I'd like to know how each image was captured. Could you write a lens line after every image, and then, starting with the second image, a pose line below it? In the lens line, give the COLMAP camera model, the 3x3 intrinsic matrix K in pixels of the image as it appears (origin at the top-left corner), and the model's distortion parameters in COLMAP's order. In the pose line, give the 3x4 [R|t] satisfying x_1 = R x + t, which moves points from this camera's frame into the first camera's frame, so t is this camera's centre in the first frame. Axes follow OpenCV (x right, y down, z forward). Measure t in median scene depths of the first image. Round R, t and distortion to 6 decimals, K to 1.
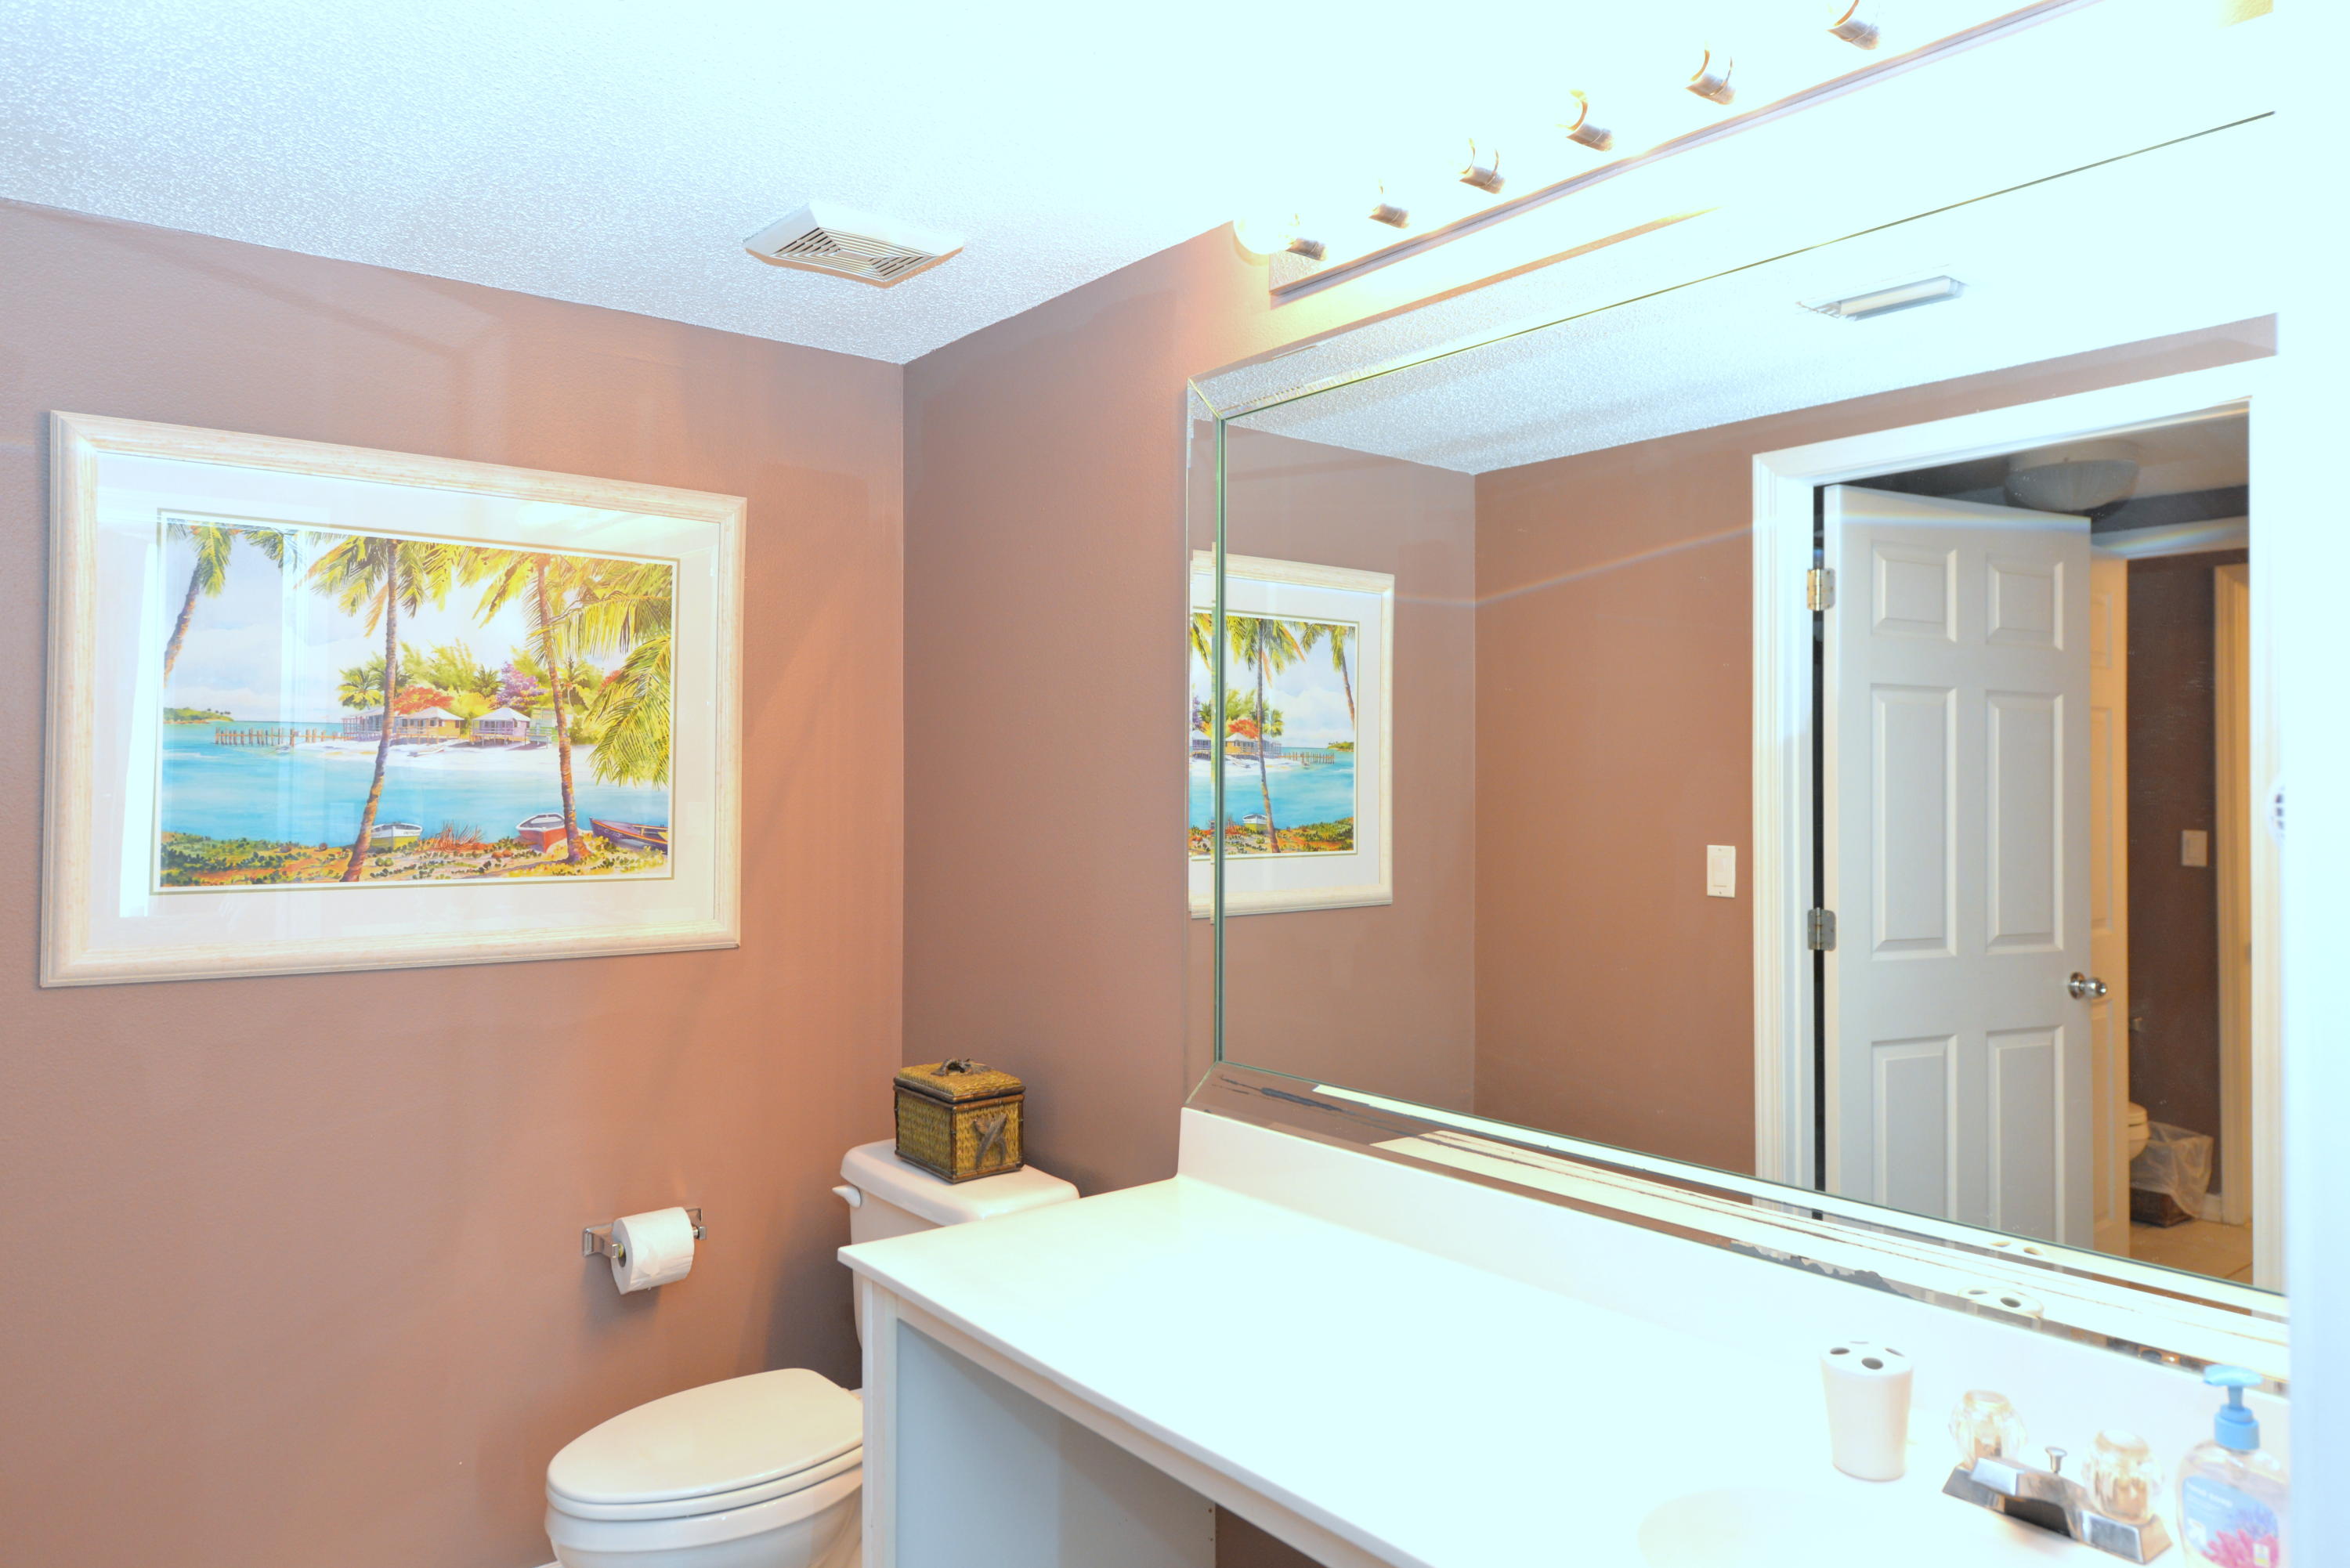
lens RADIAL K [[1574.4, 0, 1172.8], [0, 1574.4, 779.6], [0, 0, 1]] dist [0.001714, 0.003416]
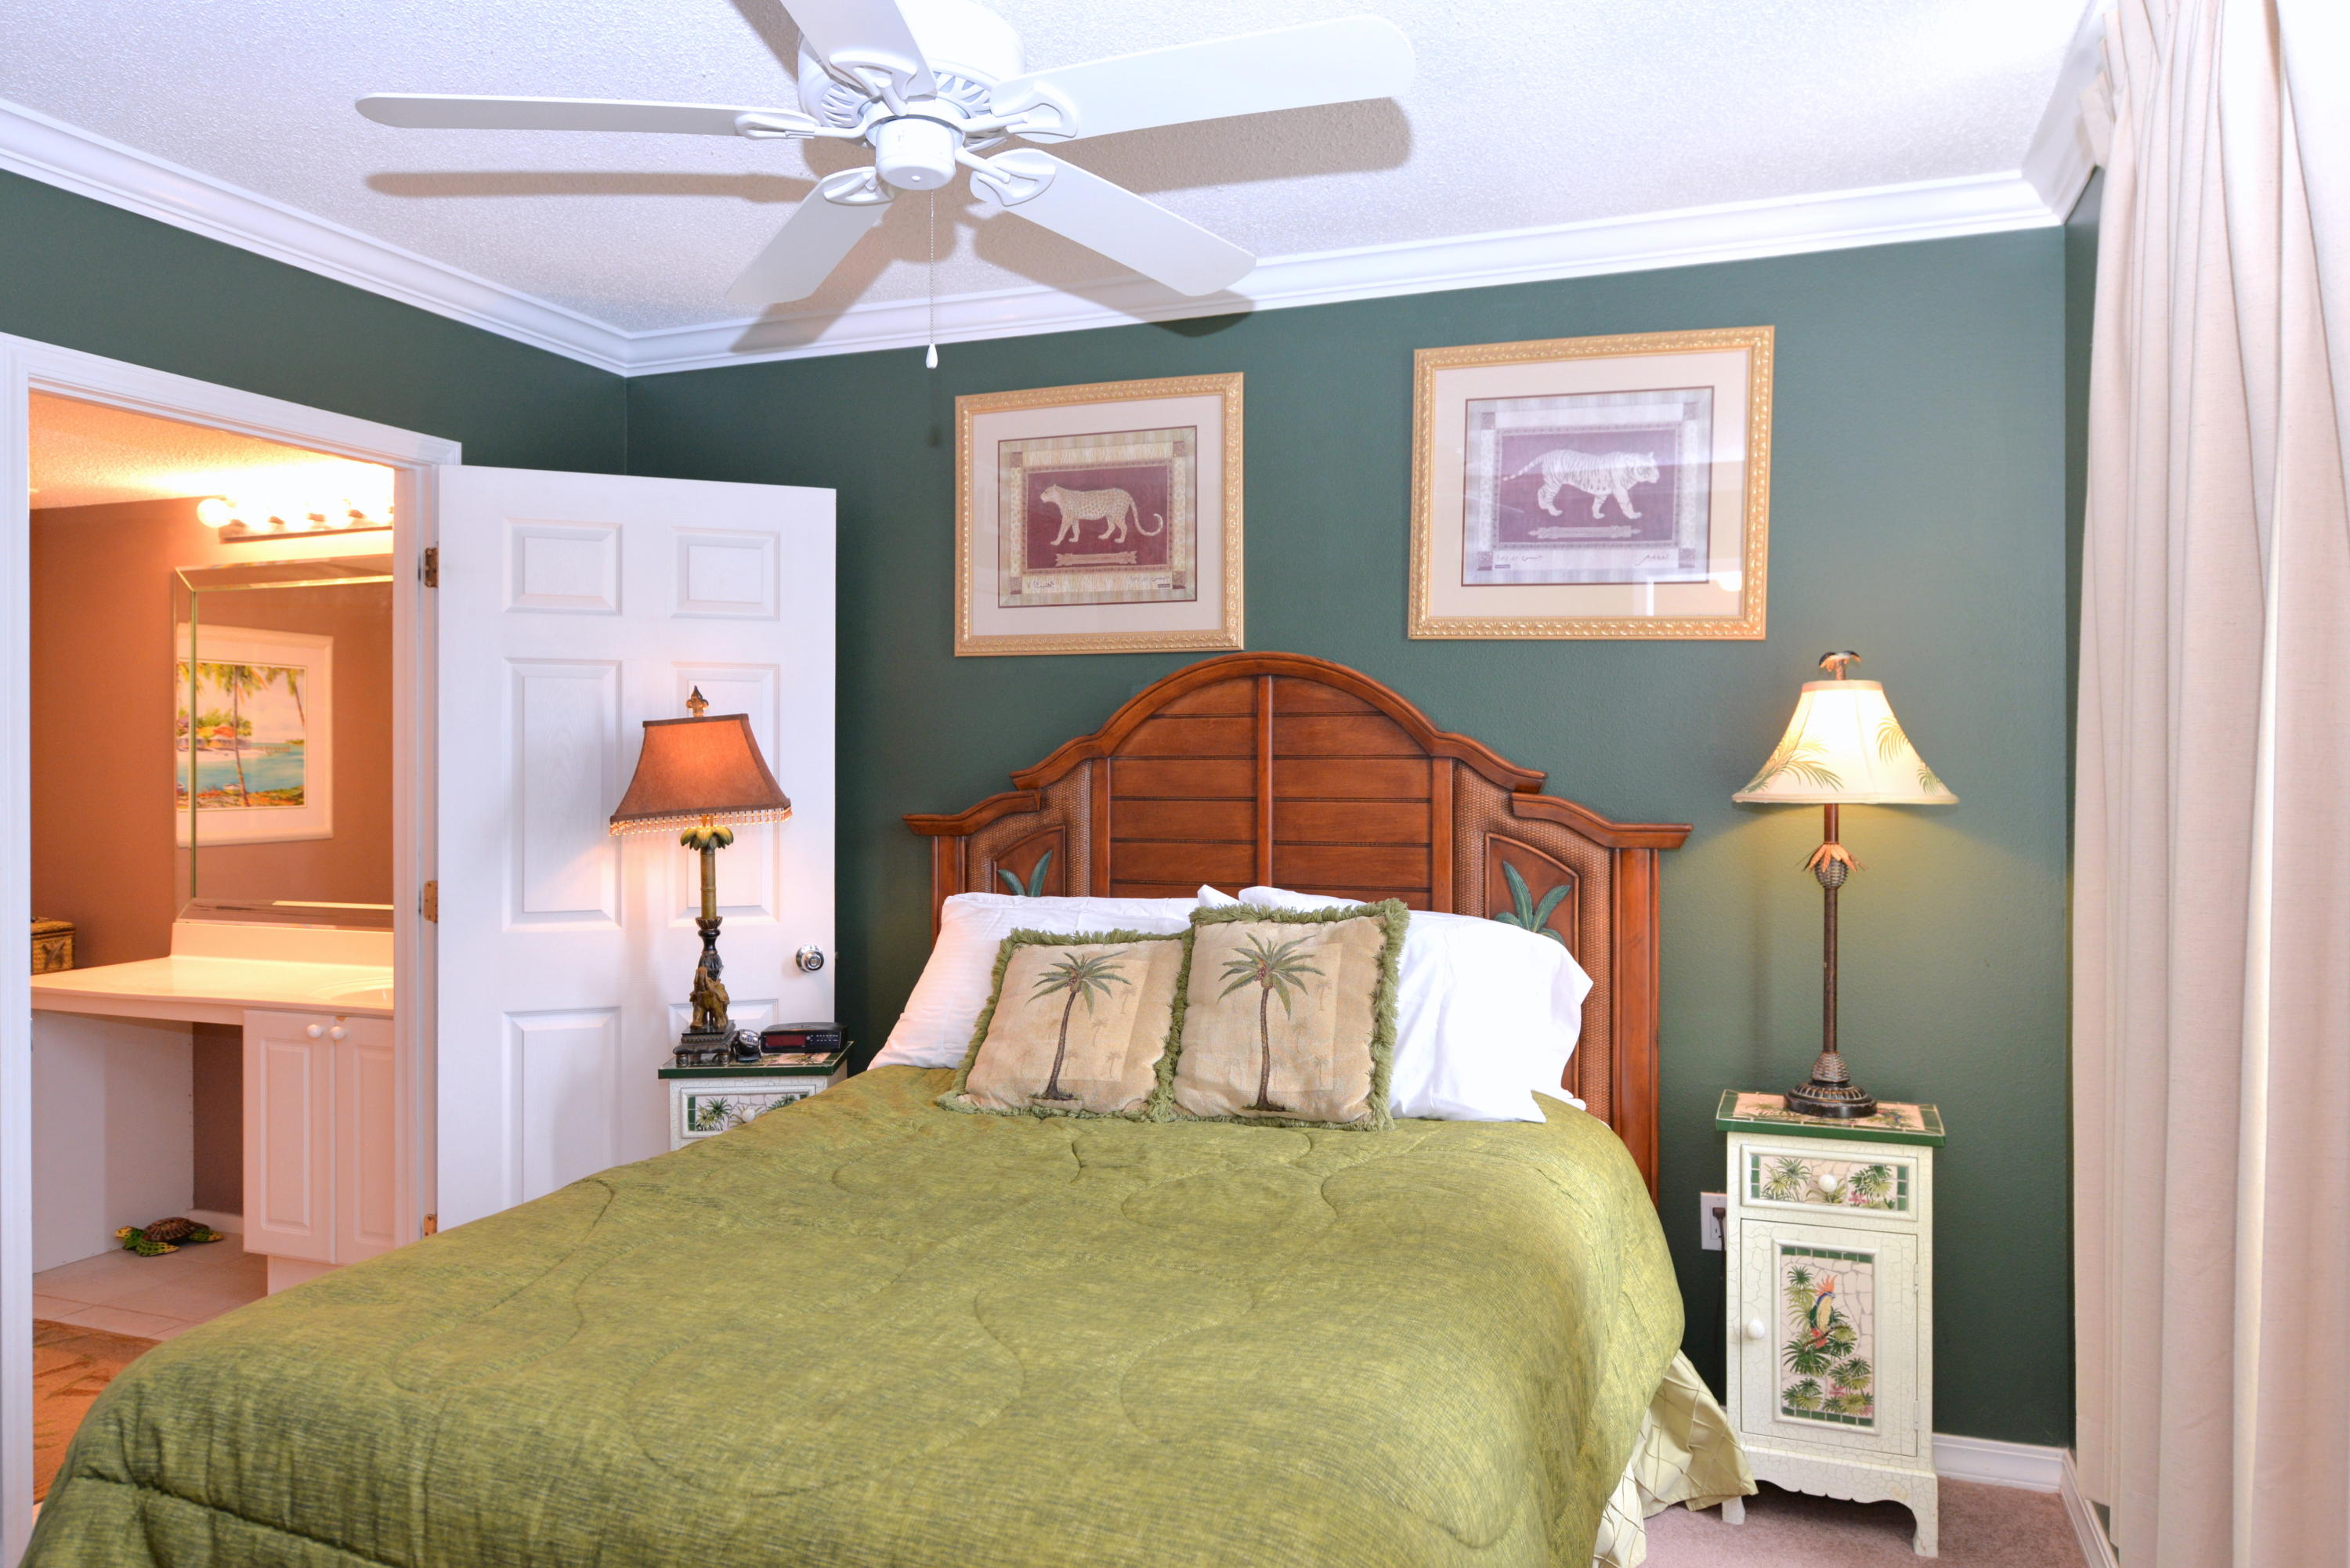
lens RADIAL K [[1574.4, 0, 1184.8], [0, 1574.4, 781.1], [0, 0, 1]] dist [0.001714, 0.003416]
pose [[0.847555, -0.006595, 0.530666, 0.021544], [-0.001131, 0.999898, 0.014233, -0.005157], [-0.530706, -0.012664, 0.847461, -0.918607]]
